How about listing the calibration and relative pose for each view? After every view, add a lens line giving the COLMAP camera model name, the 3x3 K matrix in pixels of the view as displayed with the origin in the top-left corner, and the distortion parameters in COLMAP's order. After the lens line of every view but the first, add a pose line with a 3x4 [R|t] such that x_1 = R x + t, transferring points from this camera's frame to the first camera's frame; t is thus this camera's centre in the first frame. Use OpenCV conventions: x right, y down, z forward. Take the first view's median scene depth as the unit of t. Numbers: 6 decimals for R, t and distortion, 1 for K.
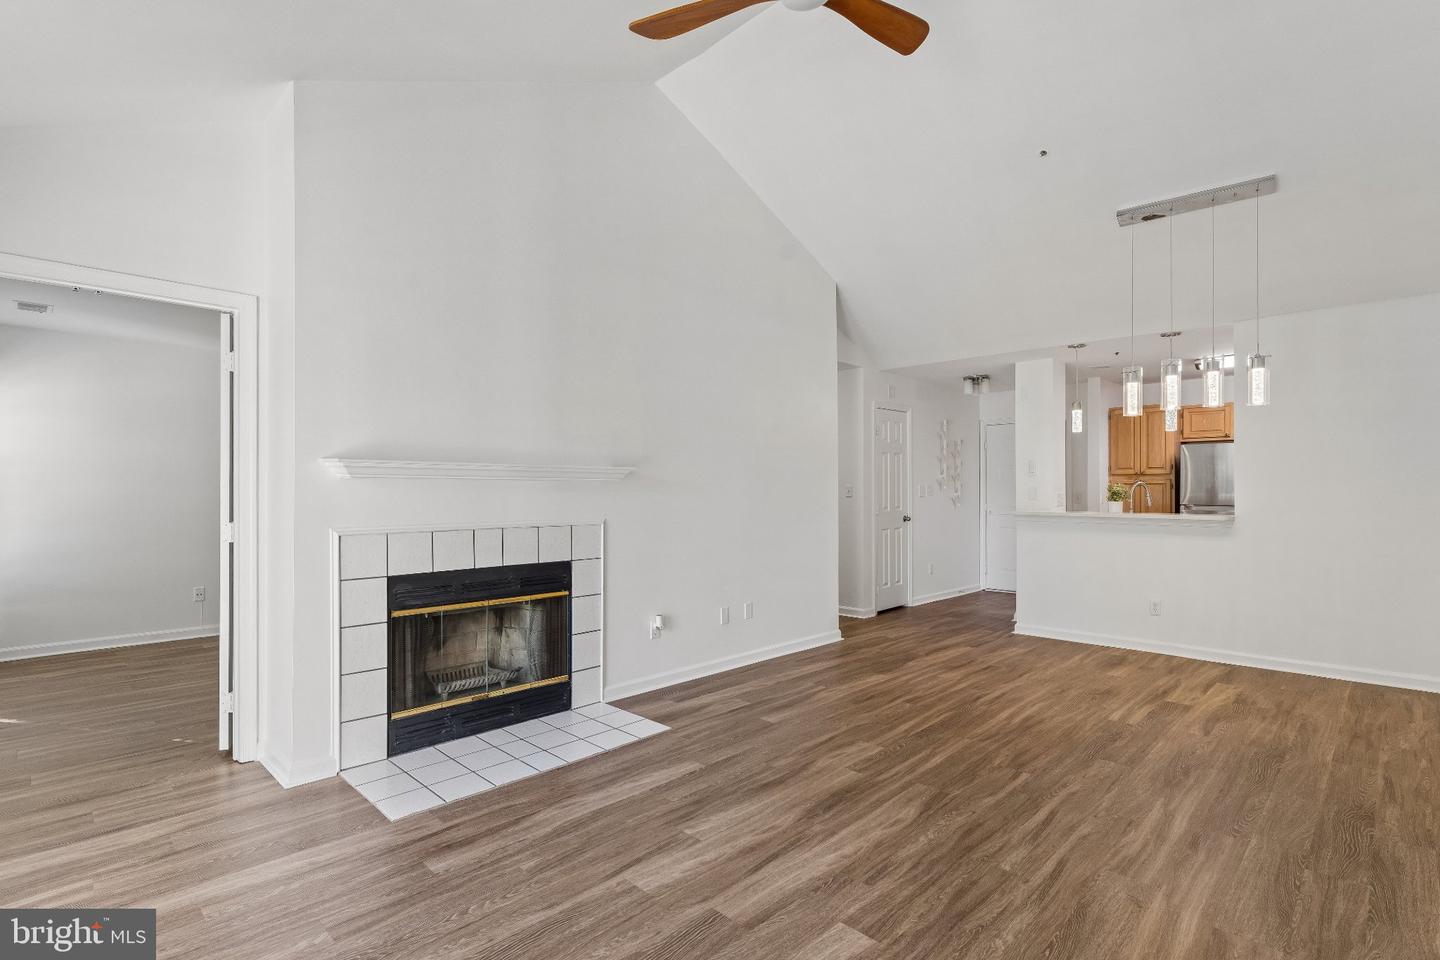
lens RADIAL K [[689.1, 0, 719.5], [0, 689.1, 488.0], [0, 0, 1]] dist [-0.001854, -0.000635]
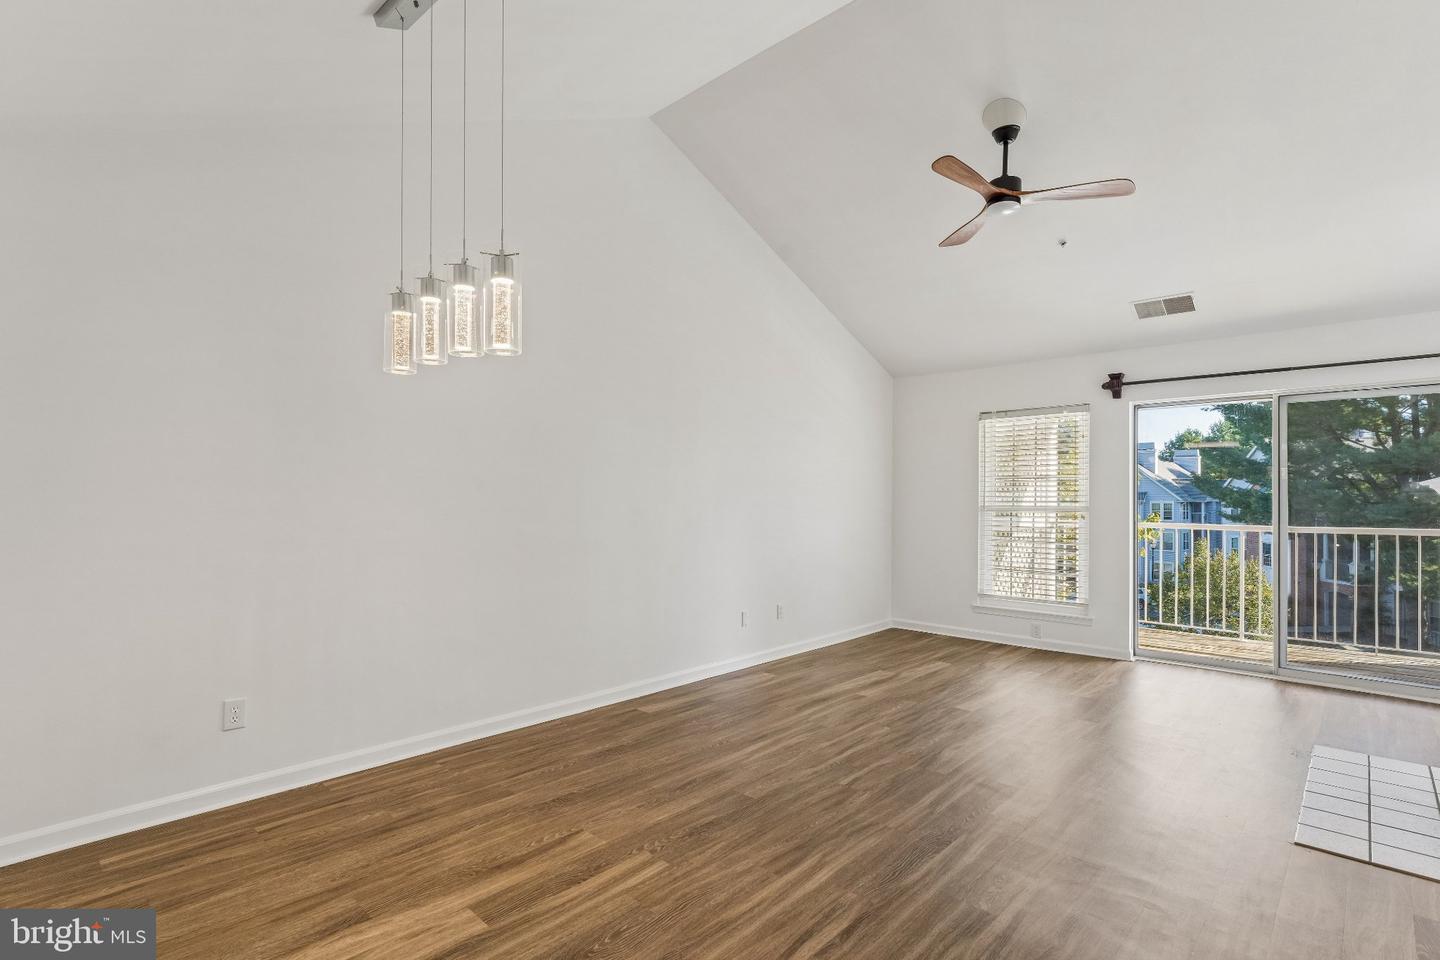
lens RADIAL K [[689.1, 0, 719.8], [0, 689.1, 490.4], [0, 0, 1]] dist [-0.001854, -0.000635]
pose [[-0.999801, -0.000775, -0.019934, 0.637875], [-0.000543, 0.999932, -0.011637, -0.012737], [0.019942, -0.011624, -0.999734, 1.997075]]
